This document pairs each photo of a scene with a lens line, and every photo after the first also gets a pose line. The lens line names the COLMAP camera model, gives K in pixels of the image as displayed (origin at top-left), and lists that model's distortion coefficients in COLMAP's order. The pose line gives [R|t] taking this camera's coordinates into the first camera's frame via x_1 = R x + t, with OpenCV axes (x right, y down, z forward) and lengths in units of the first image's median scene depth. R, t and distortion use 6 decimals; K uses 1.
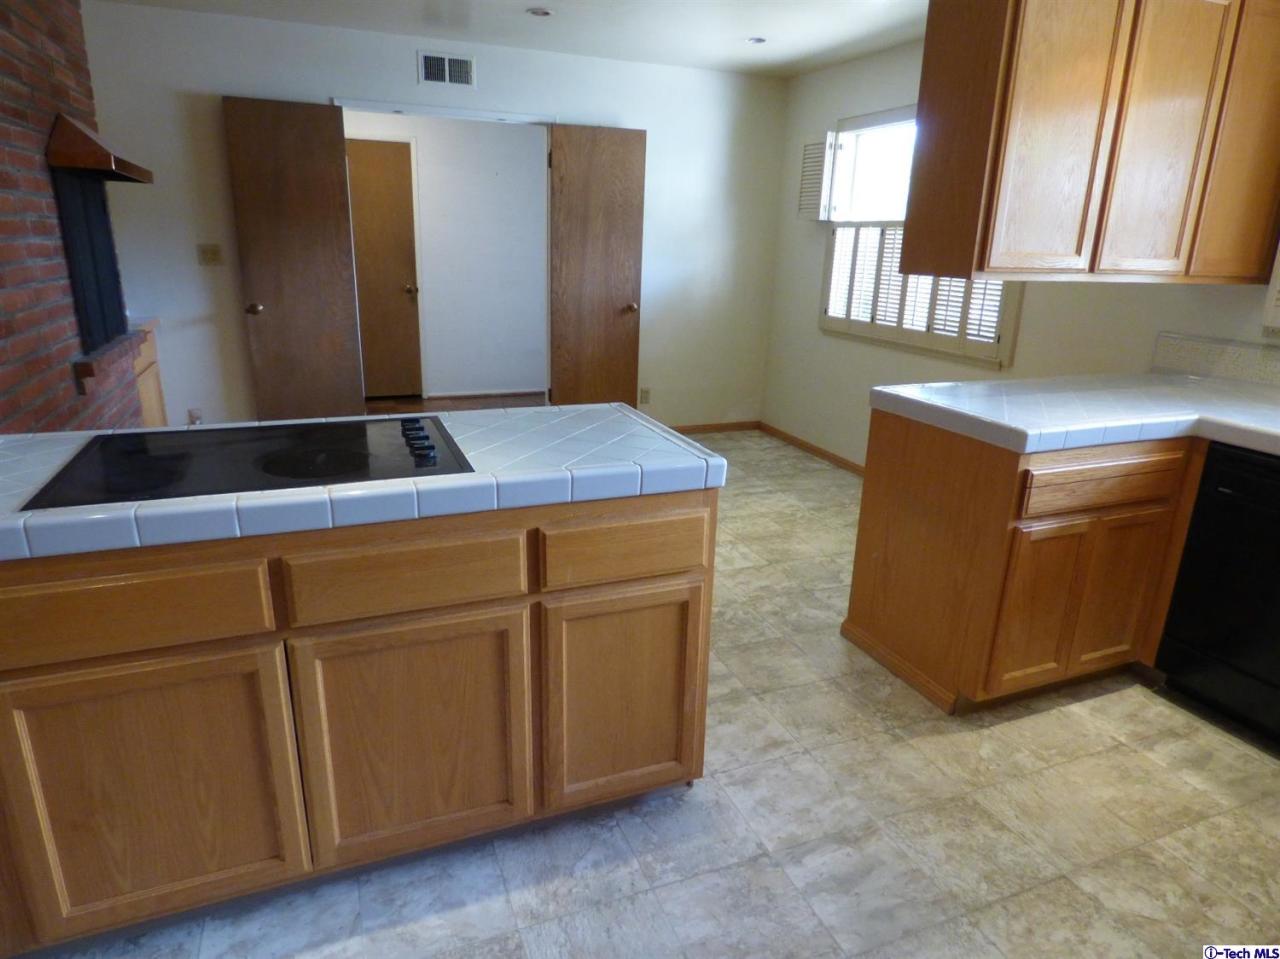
lens RADIAL K [[781.1, 0, 647.4], [0, 781.1, 479.0], [0, 0, 1]] dist [-0.015377, 0.003215]
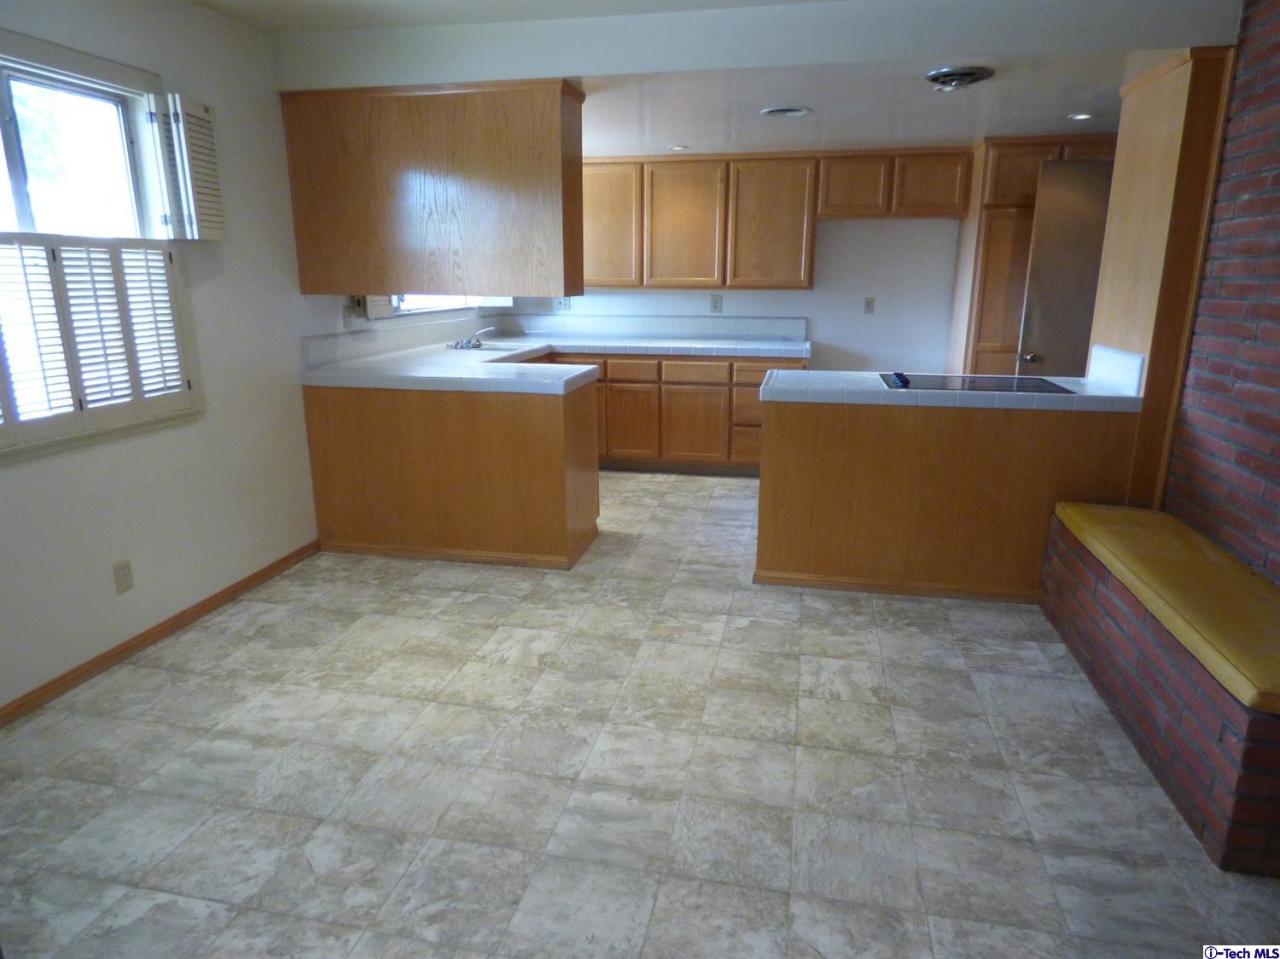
lens RADIAL K [[781.1, 0, 647.4], [0, 781.1, 479.0], [0, 0, 1]] dist [-0.015377, 0.003215]
pose [[-0.826807, -0.170771, 0.535937, -0.578206], [0.140040, 0.860303, 0.490171, -0.600436], [-0.544775, 0.480329, -0.687390, 1.880574]]
